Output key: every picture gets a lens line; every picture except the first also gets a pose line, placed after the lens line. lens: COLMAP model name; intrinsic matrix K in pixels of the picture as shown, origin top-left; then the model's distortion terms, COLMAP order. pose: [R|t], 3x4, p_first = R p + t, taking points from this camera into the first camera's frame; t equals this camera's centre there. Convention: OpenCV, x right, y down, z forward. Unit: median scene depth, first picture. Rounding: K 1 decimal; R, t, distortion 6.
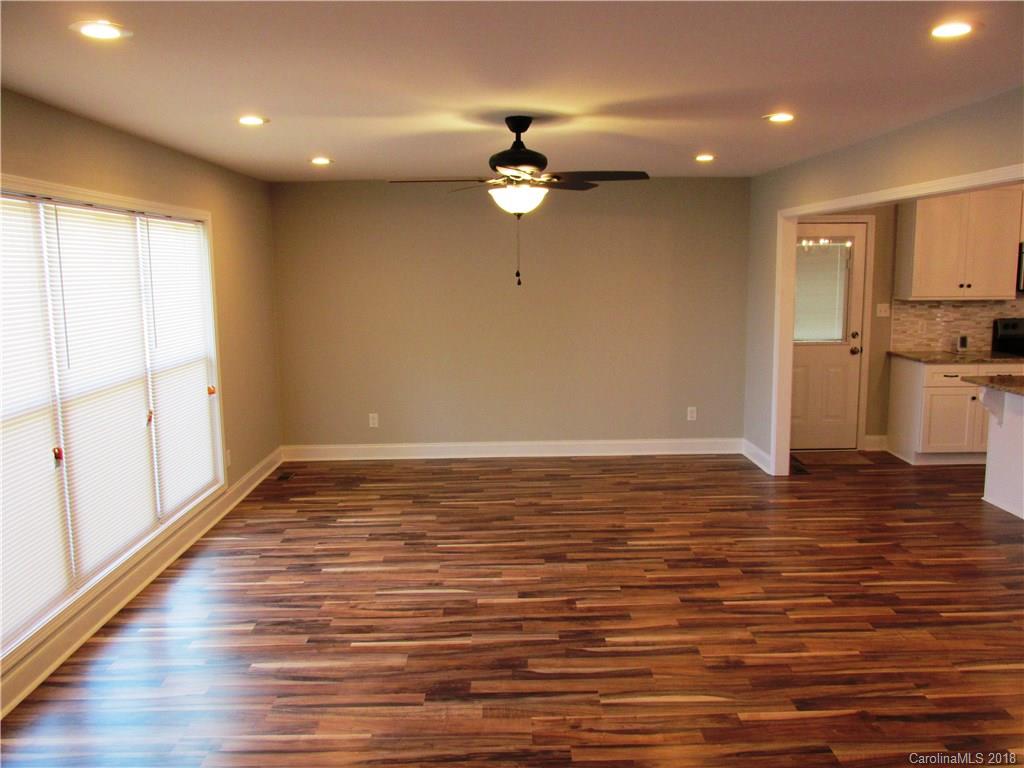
lens RADIAL K [[858.4, 0, 511.3], [0, 858.4, 392.9], [0, 0, 1]] dist [-0.048111, 0.043830]
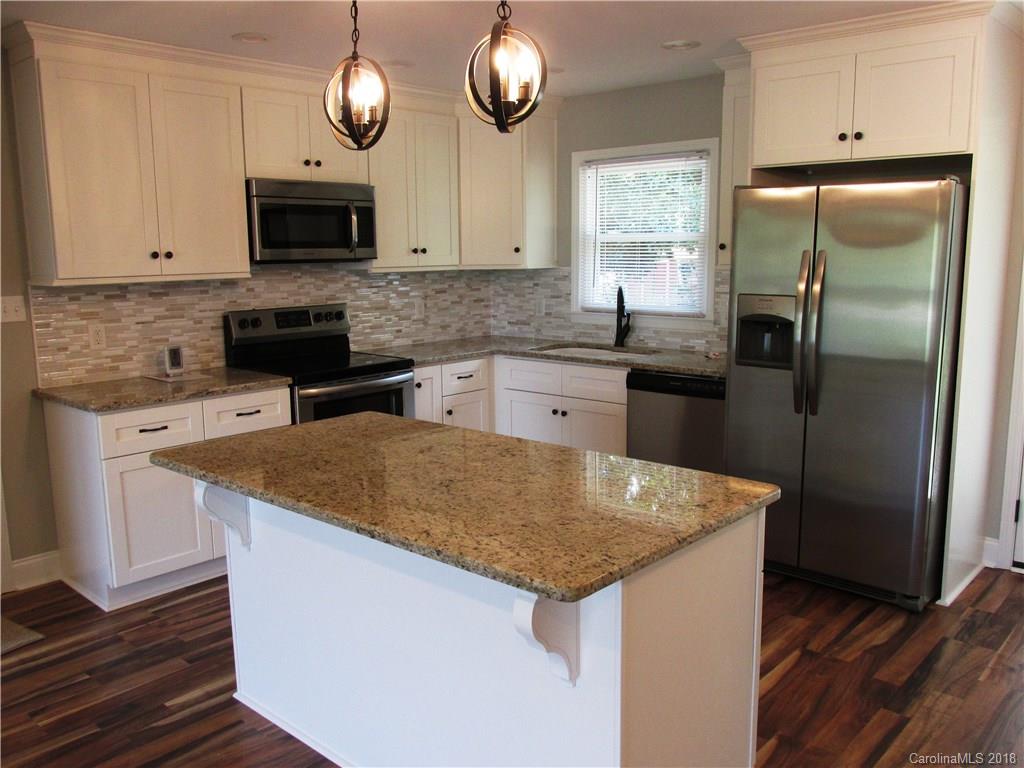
lens RADIAL K [[858.4, 0, 516.7], [0, 858.4, 386.3], [0, 0, 1]] dist [-0.048111, 0.043830]
pose [[0.686071, -0.119337, 0.717681, 0.279245], [0.105831, 0.992333, 0.063837, -0.052716], [-0.719796, 0.032156, 0.693440, 0.447767]]
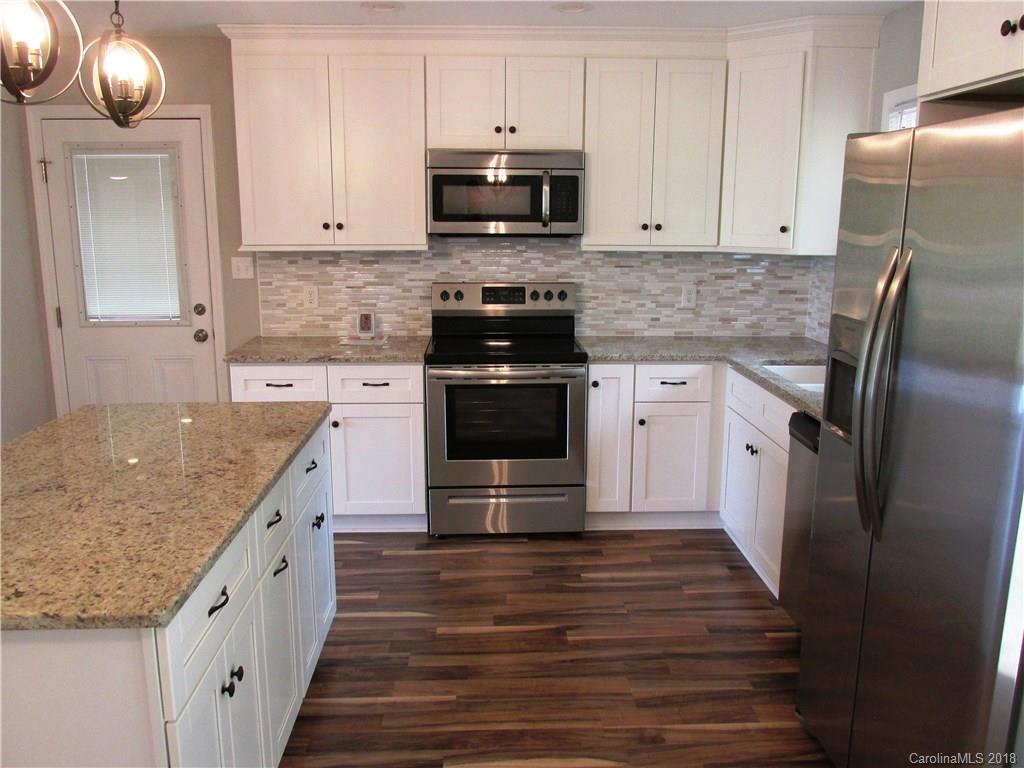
lens RADIAL K [[858.4, 0, 514.5], [0, 858.4, 390.2], [0, 0, 1]] dist [-0.048111, 0.043830]
pose [[0.999880, 0.005892, 0.014316, 0.618392], [-0.006910, 0.997371, 0.072128, -0.055981], [-0.013853, -0.072218, 0.997293, 0.395483]]
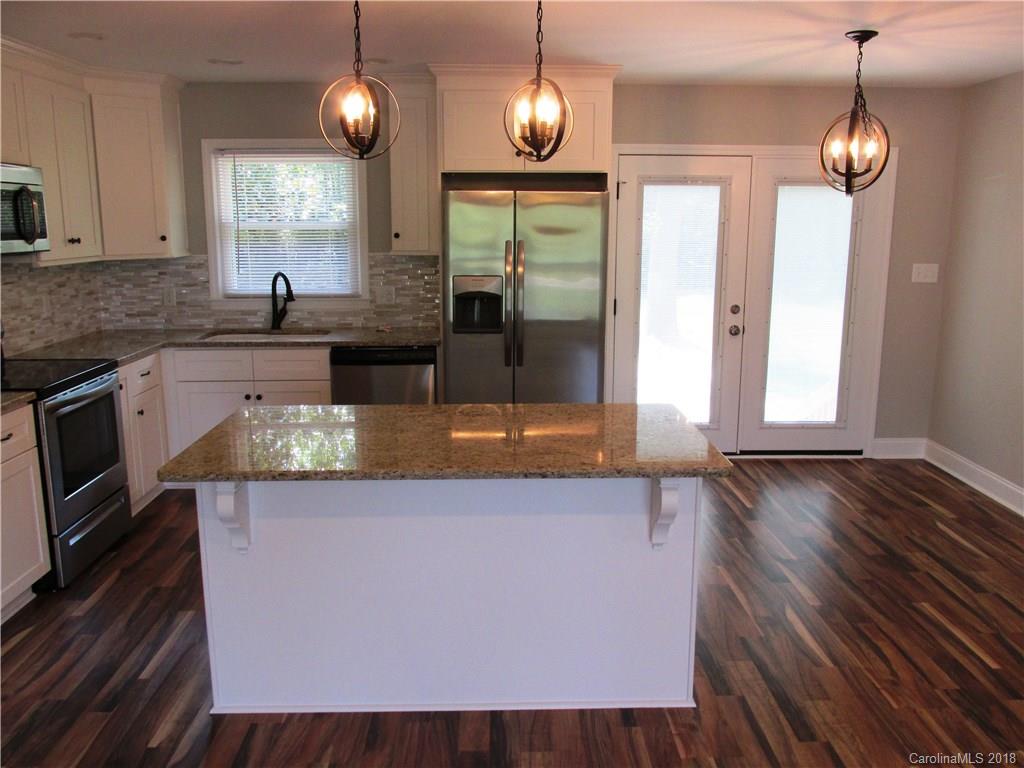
lens RADIAL K [[858.4, 0, 519.0], [0, 858.4, 388.3], [0, 0, 1]] dist [-0.048111, 0.043830]
pose [[-0.002824, -0.191739, 0.981442, 0.113494], [0.135757, 0.972286, 0.190341, -0.092947], [-0.990738, 0.133775, 0.023284, 0.650070]]
